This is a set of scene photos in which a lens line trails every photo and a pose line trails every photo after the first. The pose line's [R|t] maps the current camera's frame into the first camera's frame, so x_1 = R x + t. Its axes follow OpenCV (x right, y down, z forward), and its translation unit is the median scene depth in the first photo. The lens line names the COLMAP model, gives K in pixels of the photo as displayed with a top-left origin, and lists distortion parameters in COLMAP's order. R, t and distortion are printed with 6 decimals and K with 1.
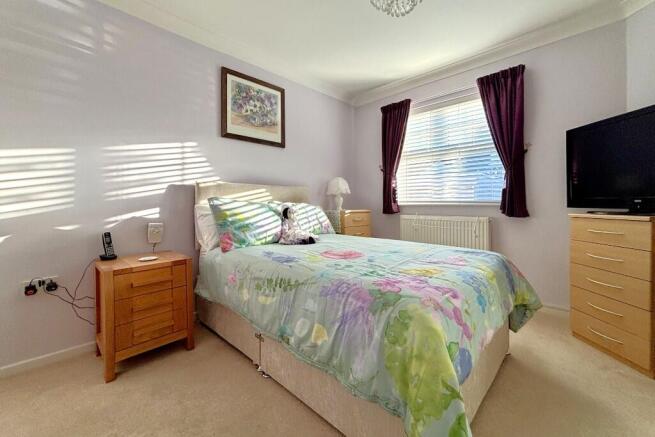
lens RADIAL K [[267.2, 0, 313.5], [0, 267.2, 200.5], [0, 0, 1]] dist [-0.009200, 0.000913]
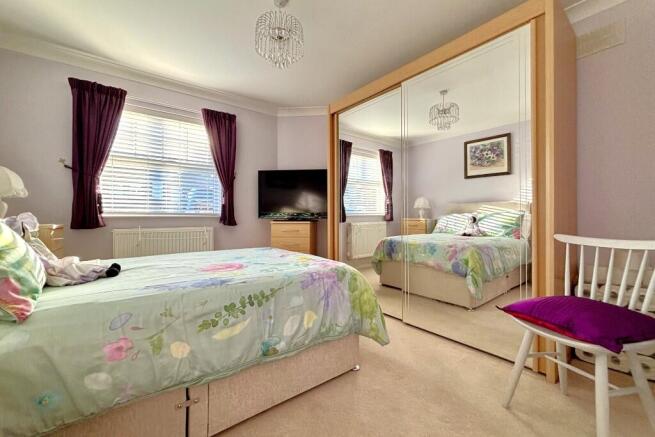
lens RADIAL K [[267.2, 0, 332.1], [0, 267.2, 218.1], [0, 0, 1]] dist [-0.009200, 0.000913]
pose [[0.092836, 0.001296, 0.995681, -0.514814], [-0.010351, 0.999946, -0.000336, 0.017442], [-0.995628, -0.010275, 0.092844, 0.343414]]
